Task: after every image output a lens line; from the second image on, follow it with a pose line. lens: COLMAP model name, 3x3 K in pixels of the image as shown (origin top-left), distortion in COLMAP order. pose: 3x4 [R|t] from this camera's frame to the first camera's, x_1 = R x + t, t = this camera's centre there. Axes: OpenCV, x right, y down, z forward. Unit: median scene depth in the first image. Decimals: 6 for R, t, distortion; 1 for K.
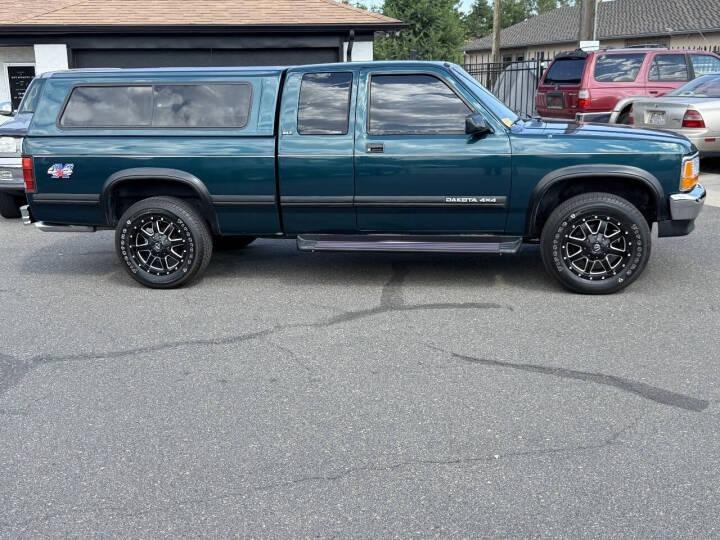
lens RADIAL K [[796.6, 0, 360.0], [0, 796.6, 270.0], [0, 0, 1]] dist [0.196546, -0.448462]
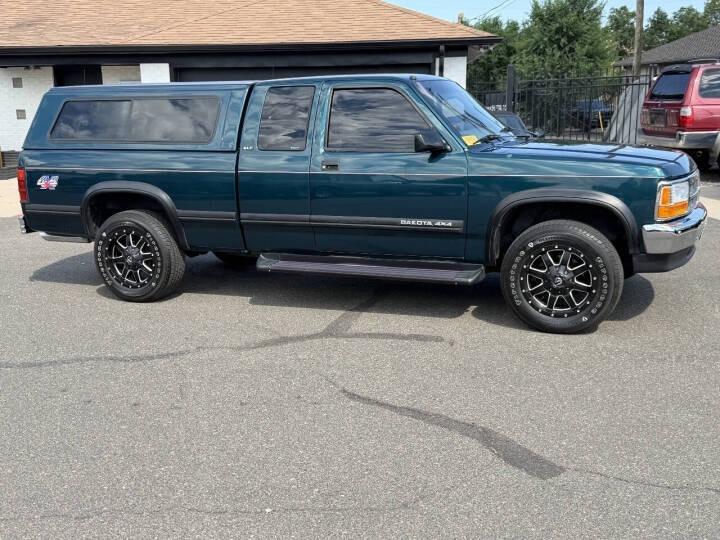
lens RADIAL K [[796.6, 0, 360.0], [0, 796.6, 270.0], [0, 0, 1]] dist [0.196546, -0.448462]
pose [[0.977364, 0.043778, -0.206988, 0.241035], [-0.048190, 0.998705, -0.016320, -0.013626], [0.206006, 0.025925, 0.978207, 0.076961]]
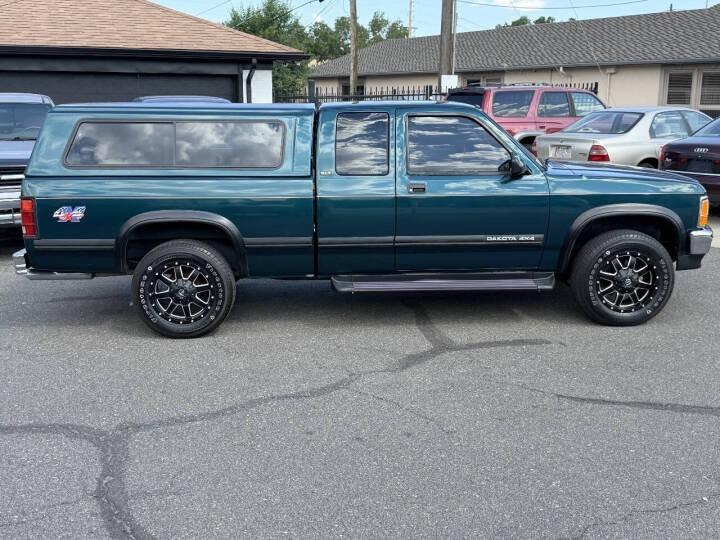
lens RADIAL K [[796.6, 0, 360.0], [0, 796.6, 270.0], [0, 0, 1]] dist [0.196546, -0.448462]
pose [[0.972770, -0.027606, 0.230124, -0.267610], [0.033683, 0.999179, -0.022518, -0.028654], [-0.229313, 0.029656, 0.972901, 0.044487]]
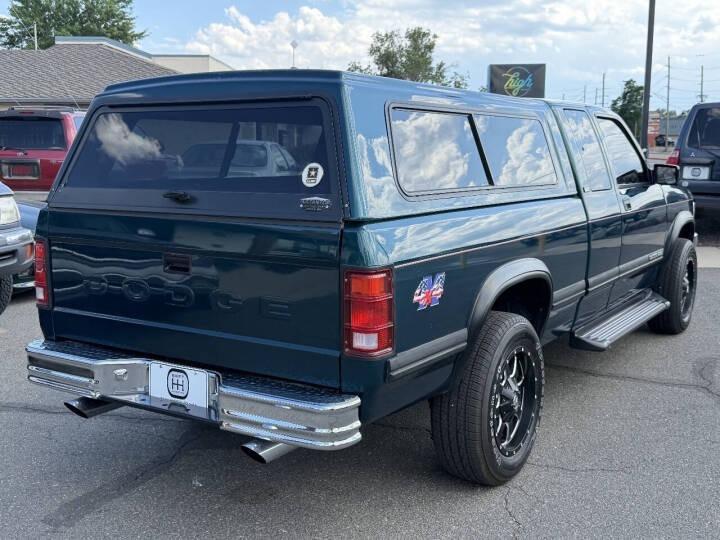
lens RADIAL K [[796.6, 0, 360.0], [0, 796.6, 270.0], [0, 0, 1]] dist [0.196546, -0.448462]
pose [[0.395129, -0.110380, 0.911970, -0.794628], [0.200683, 0.979148, 0.031561, -0.157912], [-0.896437, 0.170547, 0.409041, 0.868027]]
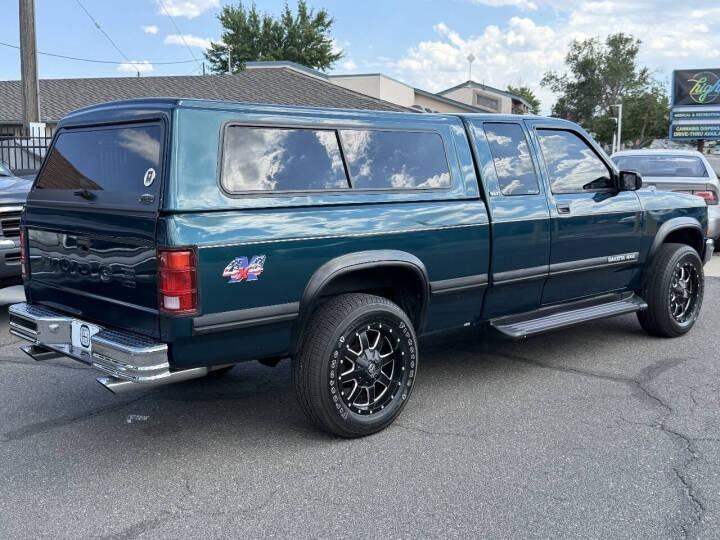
lens RADIAL K [[796.6, 0, 360.0], [0, 796.6, 270.0], [0, 0, 1]] dist [0.196546, -0.448462]
pose [[0.611502, -0.083400, 0.786835, -0.772798], [0.173777, 0.984306, -0.030723, -0.091898], [-0.771924, 0.155521, 0.616398, 0.603137]]
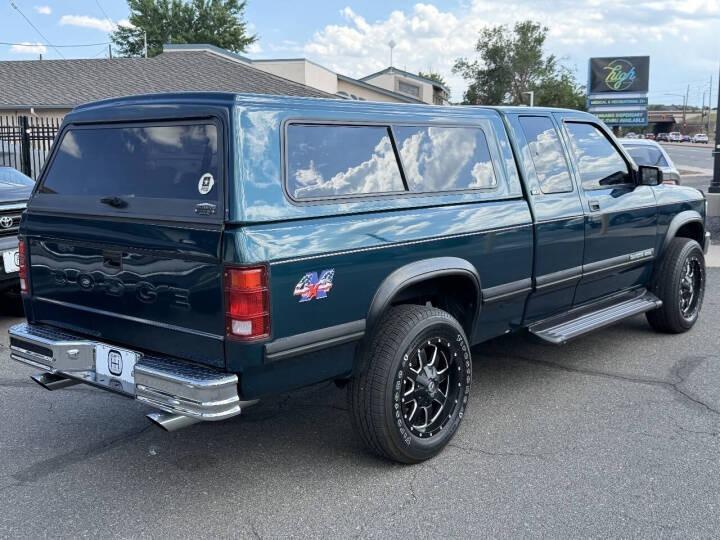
lens RADIAL K [[796.6, 0, 360.0], [0, 796.6, 270.0], [0, 0, 1]] dist [0.196546, -0.448462]
pose [[0.519219, -0.109196, 0.847636, -0.786861], [0.194771, 0.980824, 0.007047, -0.132057], [-0.832151, 0.161436, 0.530531, 0.723954]]
